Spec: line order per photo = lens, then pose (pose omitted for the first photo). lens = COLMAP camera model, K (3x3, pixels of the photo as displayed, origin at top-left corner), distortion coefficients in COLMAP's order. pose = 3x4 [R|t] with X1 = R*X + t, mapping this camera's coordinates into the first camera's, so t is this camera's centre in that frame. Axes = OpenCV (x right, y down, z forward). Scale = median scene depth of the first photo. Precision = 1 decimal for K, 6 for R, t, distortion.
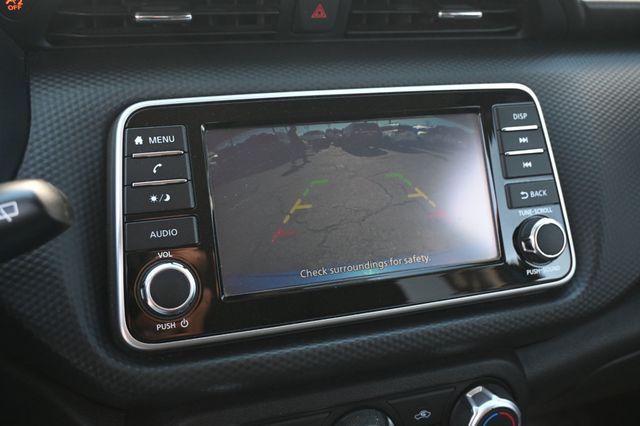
lens RADIAL K [[688.4, 0, 320.0], [0, 688.4, 213.0], [0, 0, 1]] dist [-0.004308, -0.013224]
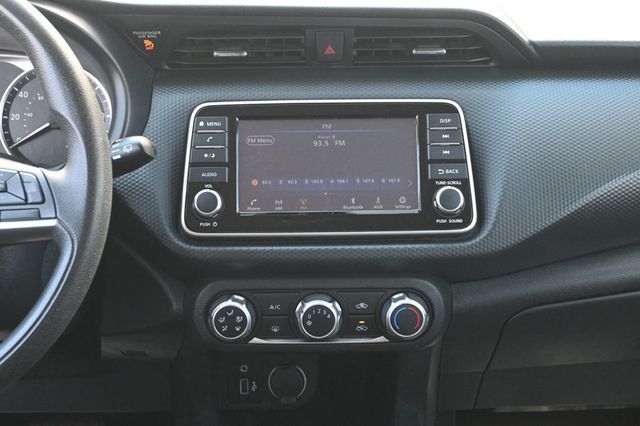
lens RADIAL K [[1131.0, 0, 320.0], [0, 1131.0, 213.0], [0, 0, 1]] dist [0.030052, 0.143520]
pose [[0.947976, 0.063911, -0.311860, 0.892228], [-0.084973, 0.994897, -0.054408, 0.241636], [0.306791, 0.078077, 0.948569, -1.571045]]
